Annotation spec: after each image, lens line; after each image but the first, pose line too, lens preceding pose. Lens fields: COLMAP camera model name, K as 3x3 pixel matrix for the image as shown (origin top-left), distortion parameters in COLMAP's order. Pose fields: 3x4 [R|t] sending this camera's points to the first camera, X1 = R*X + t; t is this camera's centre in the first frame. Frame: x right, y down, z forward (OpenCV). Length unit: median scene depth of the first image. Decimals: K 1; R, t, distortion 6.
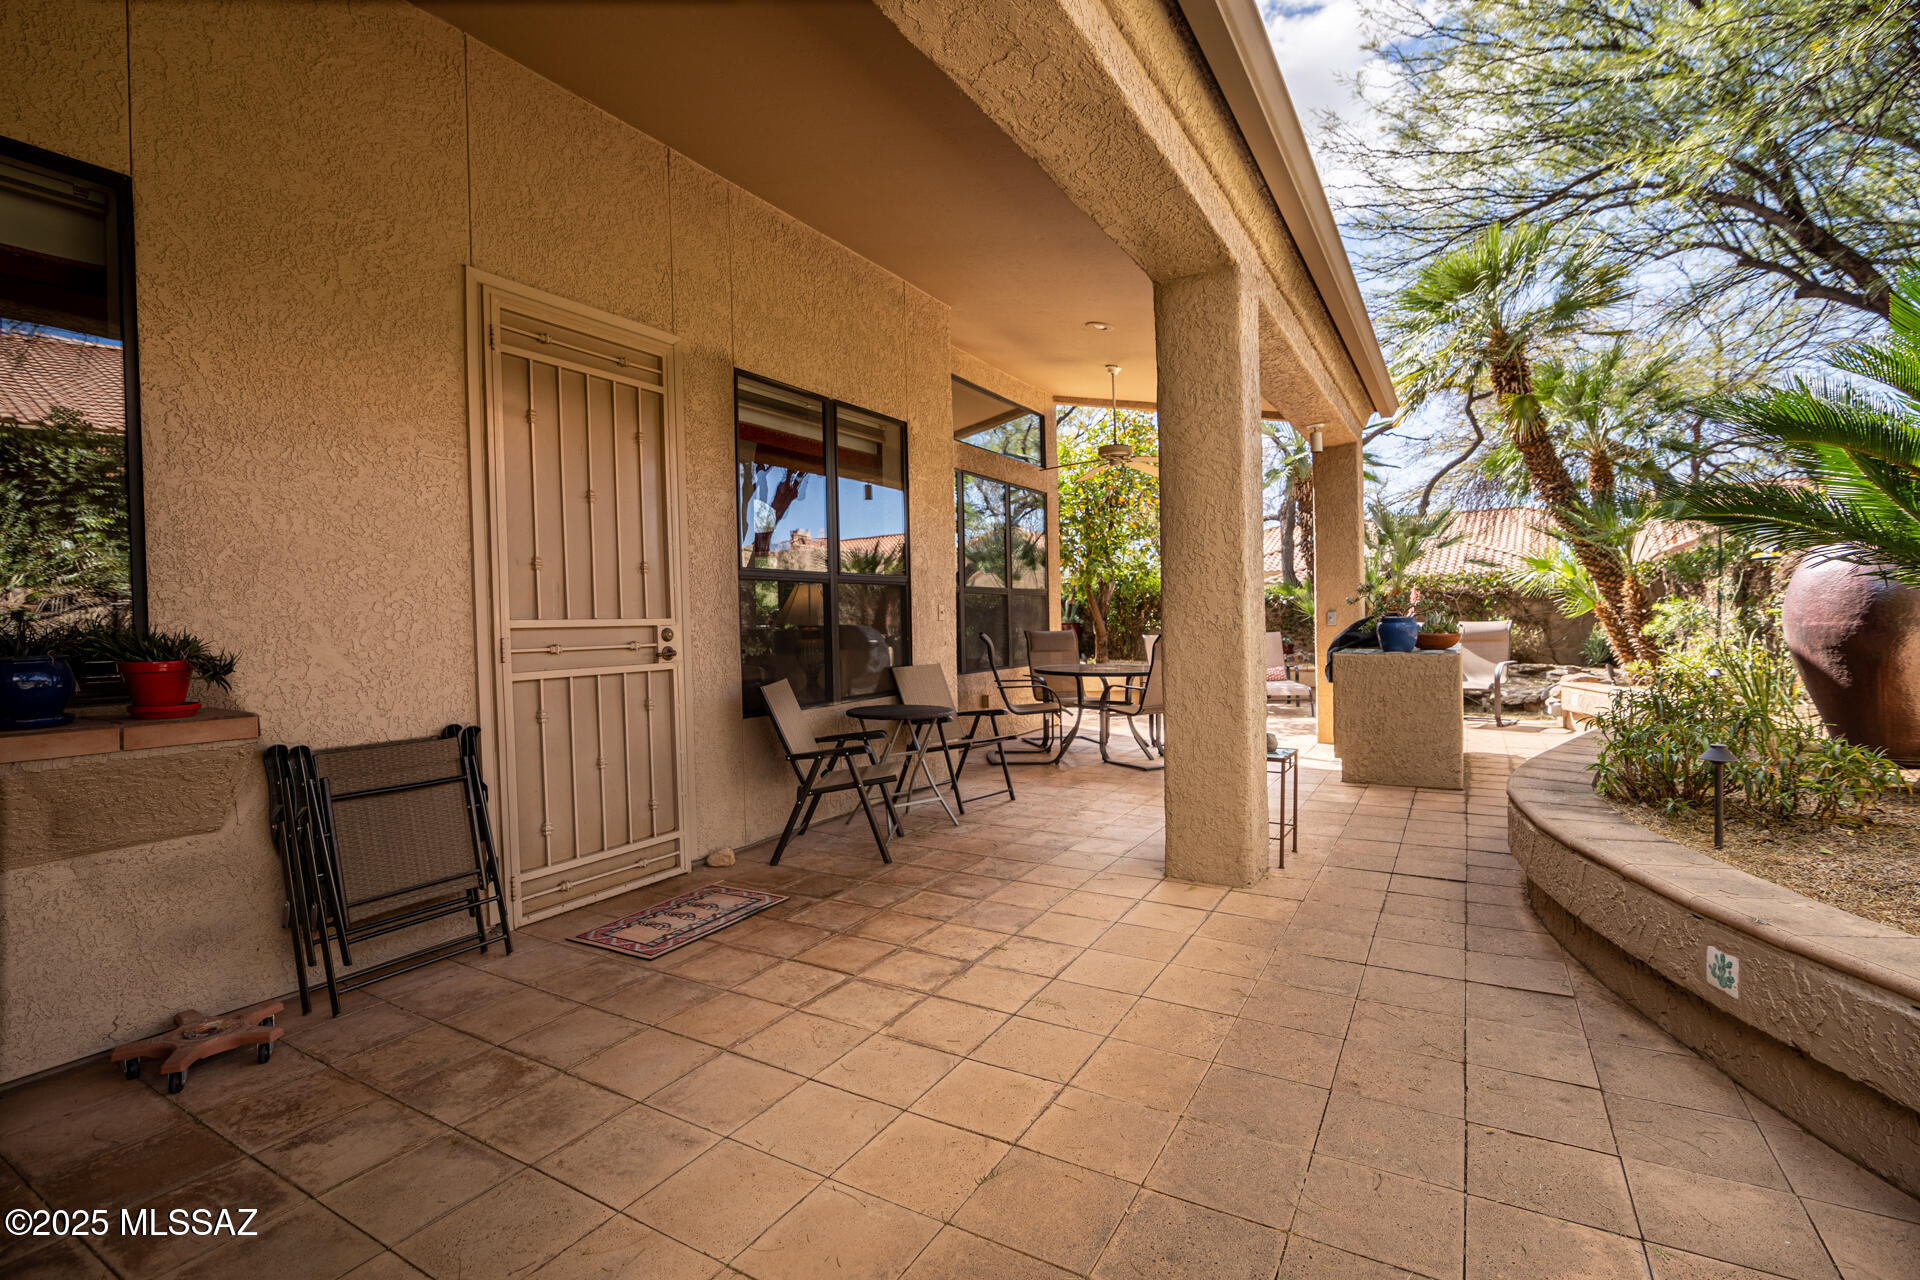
lens RADIAL K [[871.5, 0, 960.0], [0, 871.5, 640.0], [0, 0, 1]] dist [-0.000241, 0.000044]
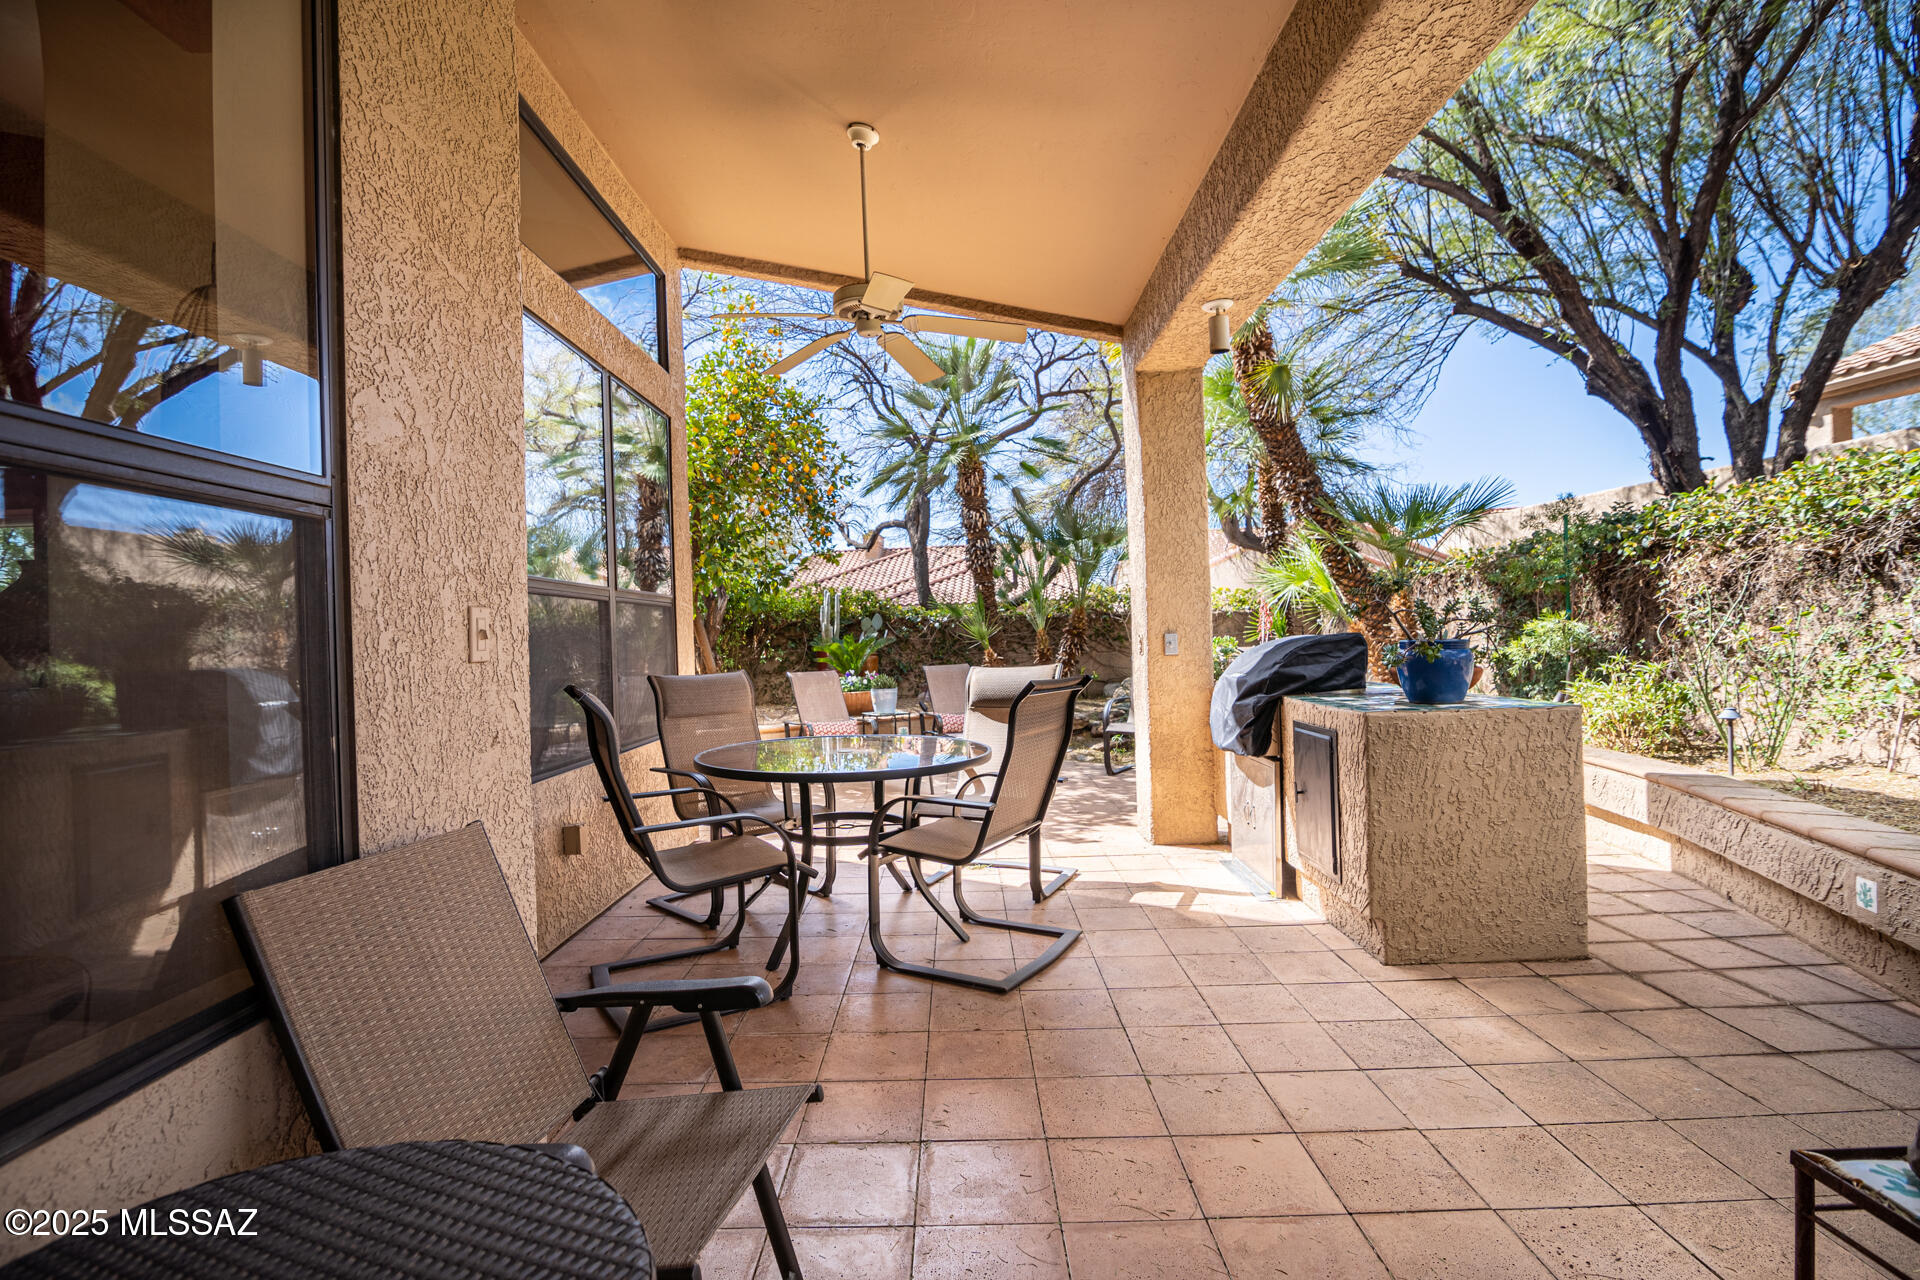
lens RADIAL K [[871.5, 0, 960.0], [0, 871.5, 640.0], [0, 0, 1]] dist [-0.000241, 0.000044]
pose [[0.864752, -0.009306, 0.502112, -0.023891], [0.025628, 0.999343, -0.025616, -0.015463], [-0.501544, 0.035019, 0.864423, 0.533965]]
